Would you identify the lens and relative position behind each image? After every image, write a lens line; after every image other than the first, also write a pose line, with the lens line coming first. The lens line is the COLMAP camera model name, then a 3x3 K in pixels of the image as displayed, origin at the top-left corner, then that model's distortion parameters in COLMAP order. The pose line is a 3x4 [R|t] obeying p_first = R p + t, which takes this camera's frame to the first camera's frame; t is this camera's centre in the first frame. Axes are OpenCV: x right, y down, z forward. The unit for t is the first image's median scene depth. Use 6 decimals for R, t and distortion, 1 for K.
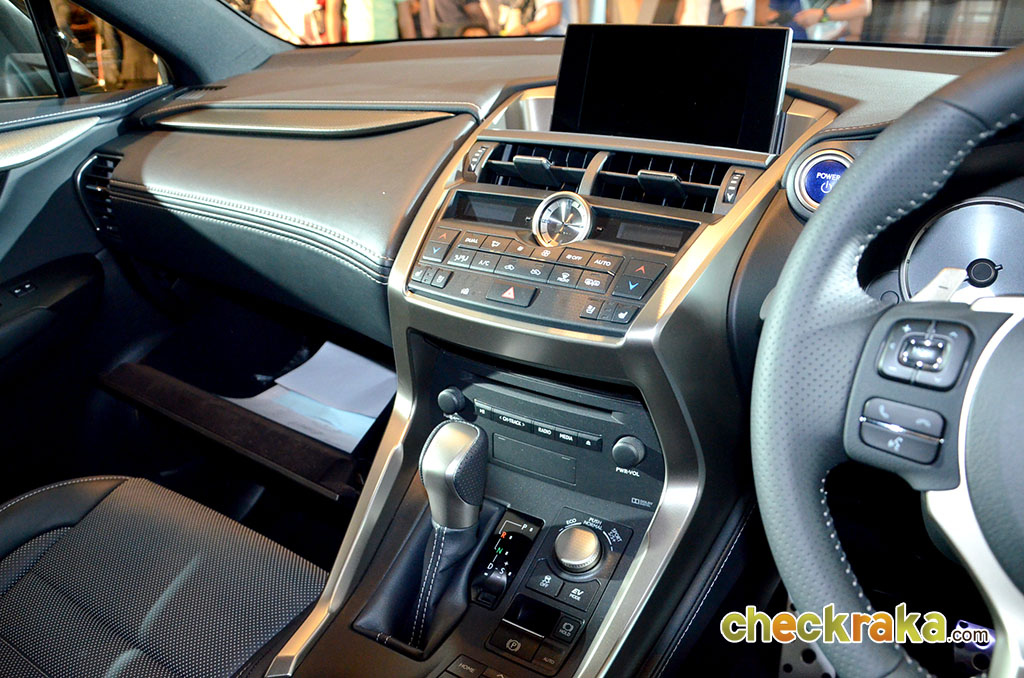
lens RADIAL K [[775.5, 0, 512.0], [0, 775.5, 339.0], [0, 0, 1]] dist [-0.194606, 0.133750]
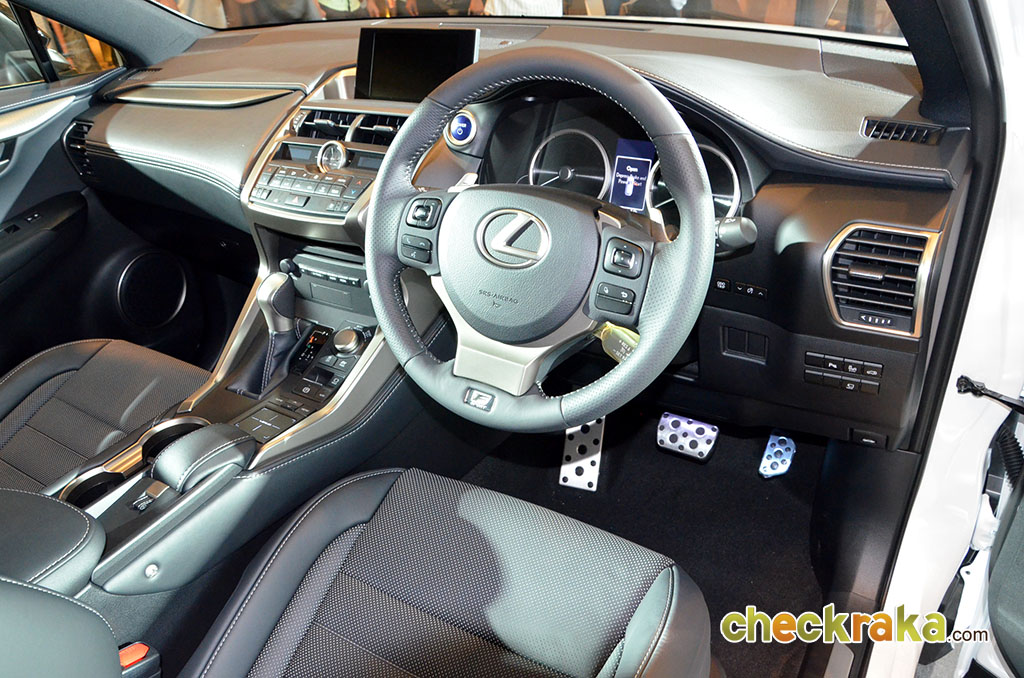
lens RADIAL K [[775.5, 0, 512.0], [0, 775.5, 339.0], [0, 0, 1]] dist [-0.194606, 0.133750]
pose [[0.999281, -0.036908, -0.008637, 0.448082], [0.037600, 0.994006, 0.102654, 0.090708], [0.004796, -0.102905, 0.994680, -0.725409]]
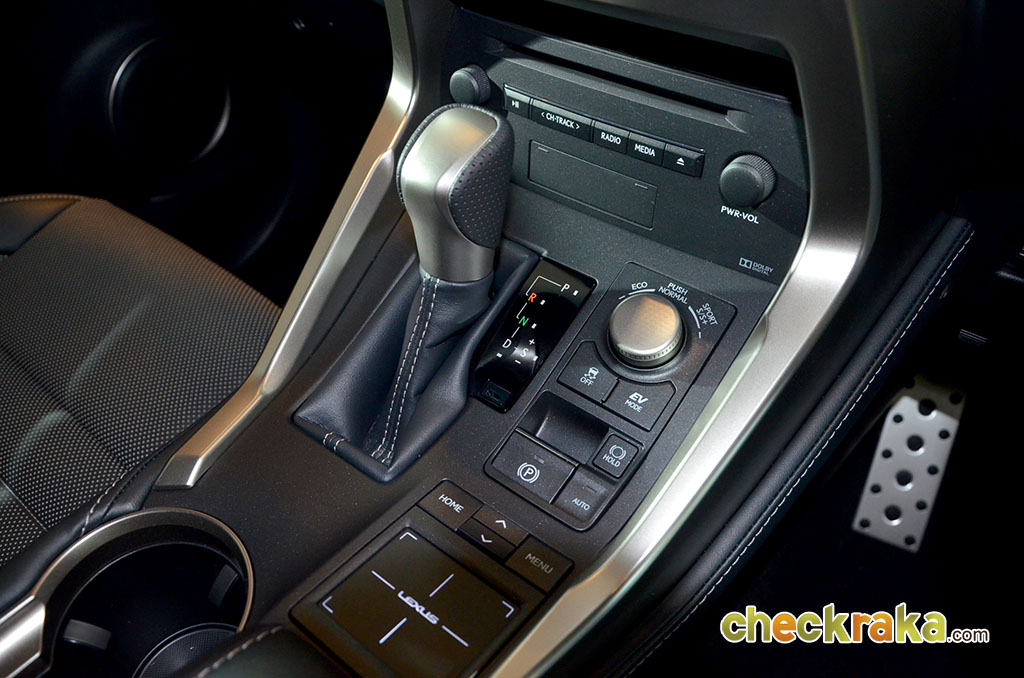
lens RADIAL K [[775.5, 0, 512.0], [0, 775.5, 339.0], [0, 0, 1]] dist [-0.194606, 0.133750]
pose [[0.993611, 0.087305, -0.071522, 0.020957], [-0.061008, 0.948637, 0.310428, 0.084461], [0.094950, -0.304081, 0.947903, 0.355954]]
